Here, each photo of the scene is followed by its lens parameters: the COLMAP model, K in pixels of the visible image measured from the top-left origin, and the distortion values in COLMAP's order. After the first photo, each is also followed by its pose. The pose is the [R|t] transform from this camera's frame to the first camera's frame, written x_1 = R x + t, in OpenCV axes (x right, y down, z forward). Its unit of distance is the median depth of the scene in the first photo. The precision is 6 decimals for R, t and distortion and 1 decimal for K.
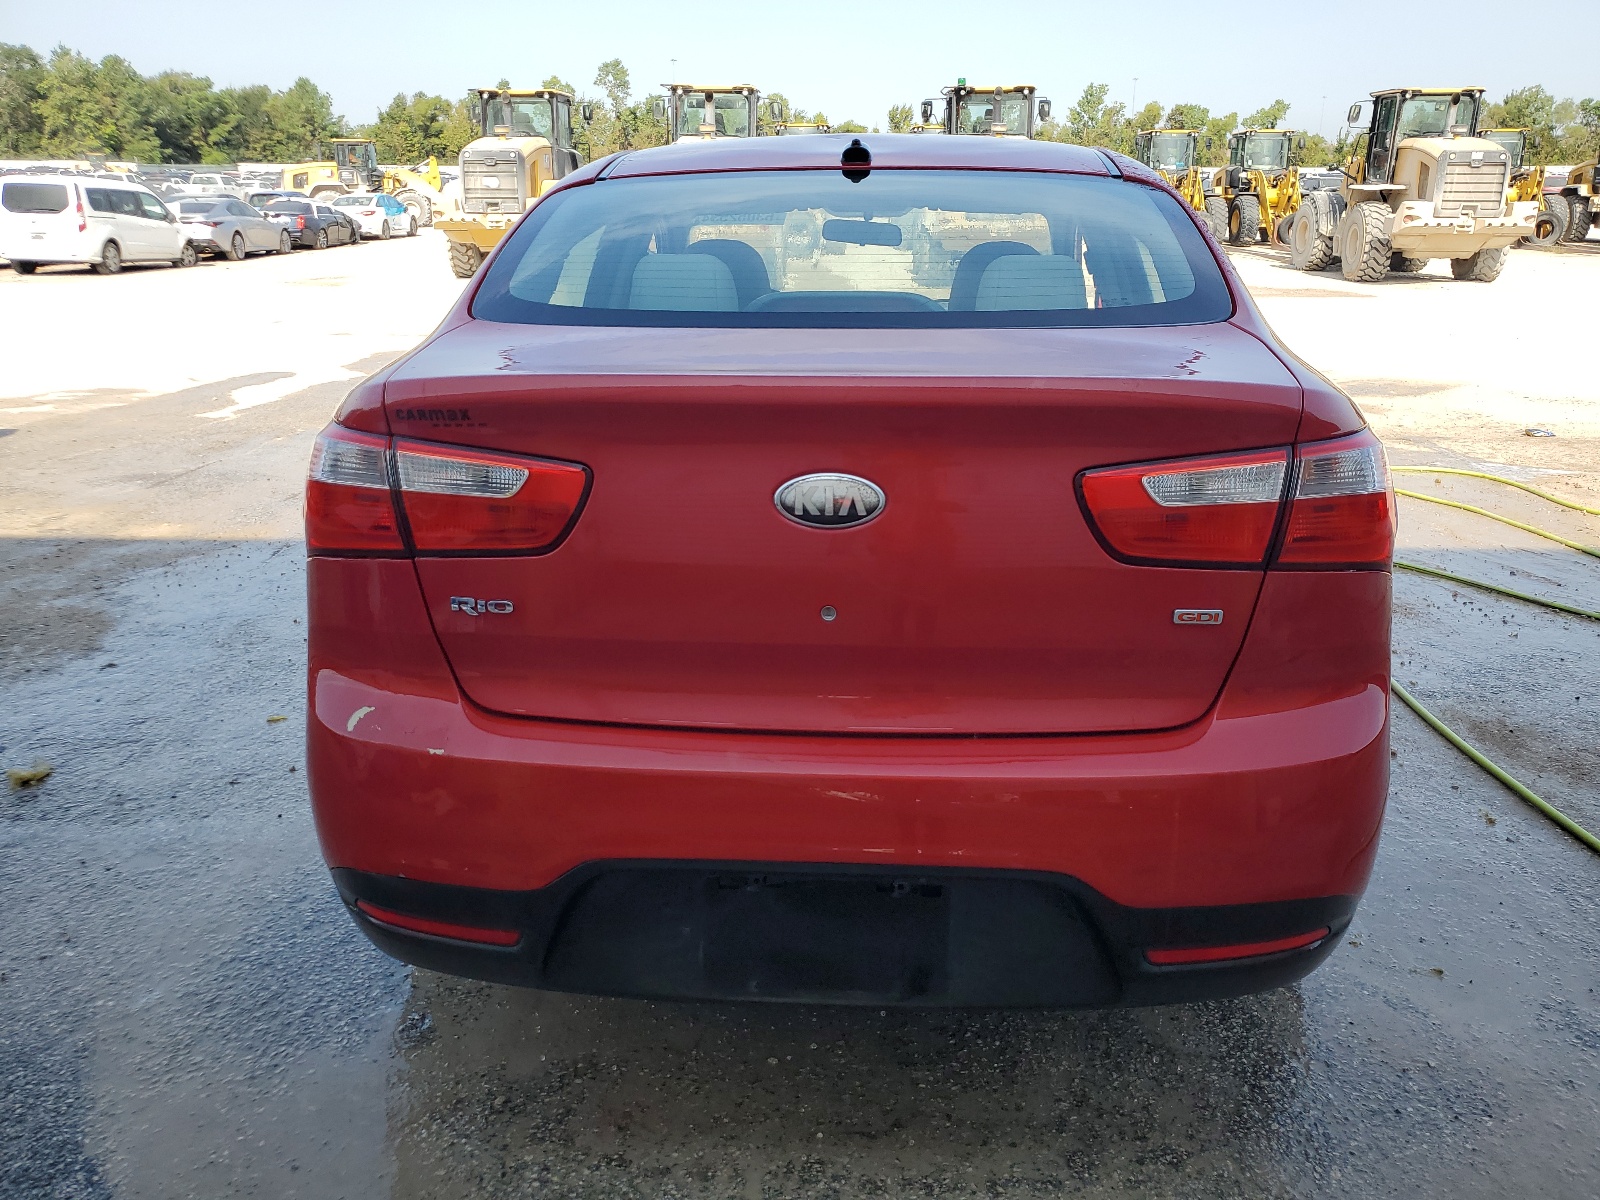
lens RADIAL K [[1254.0, 0, 807.3], [0, 1254.0, 594.6], [0, 0, 1]] dist [0.009026, 0.013537]
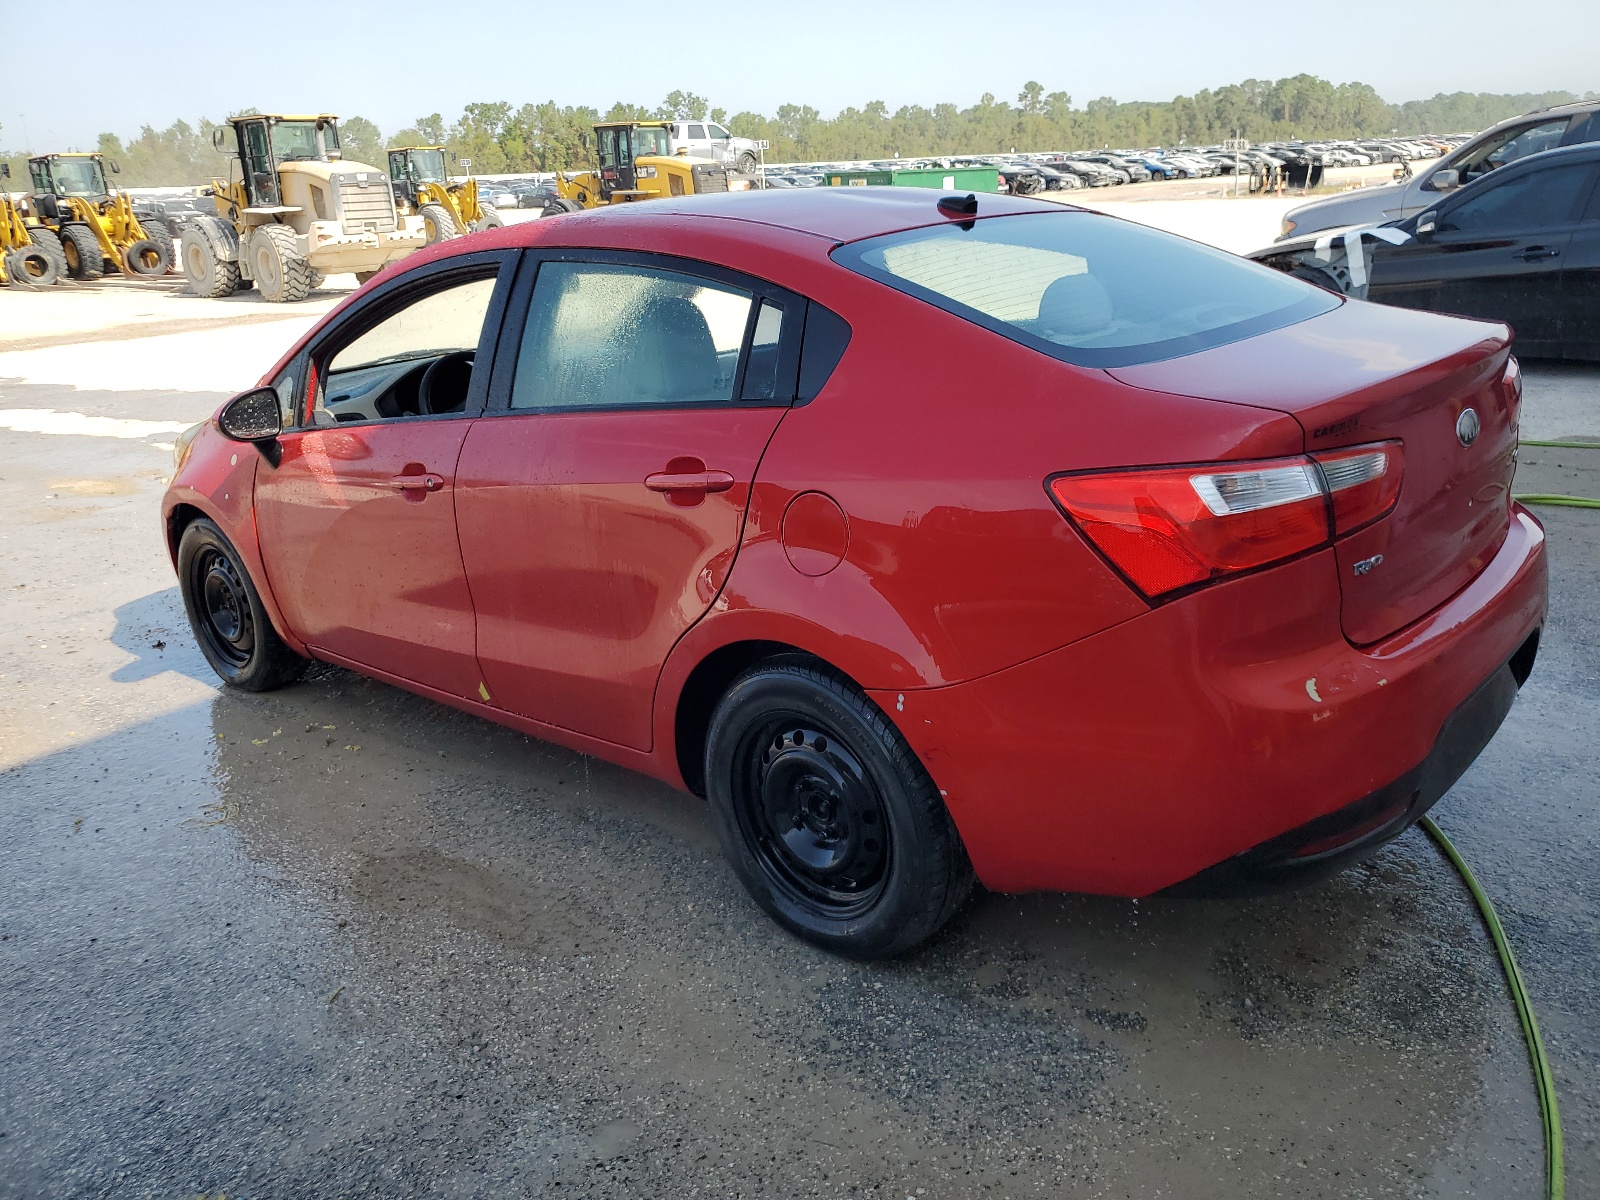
lens RADIAL K [[1254.0, 0, 807.3], [0, 1254.0, 594.6], [0, 0, 1]] dist [0.009026, 0.013537]
pose [[0.610737, -0.284766, 0.738857, -0.156416], [0.293874, 0.947969, 0.122445, -0.029540], [-0.735281, 0.142349, 0.662645, 0.055264]]
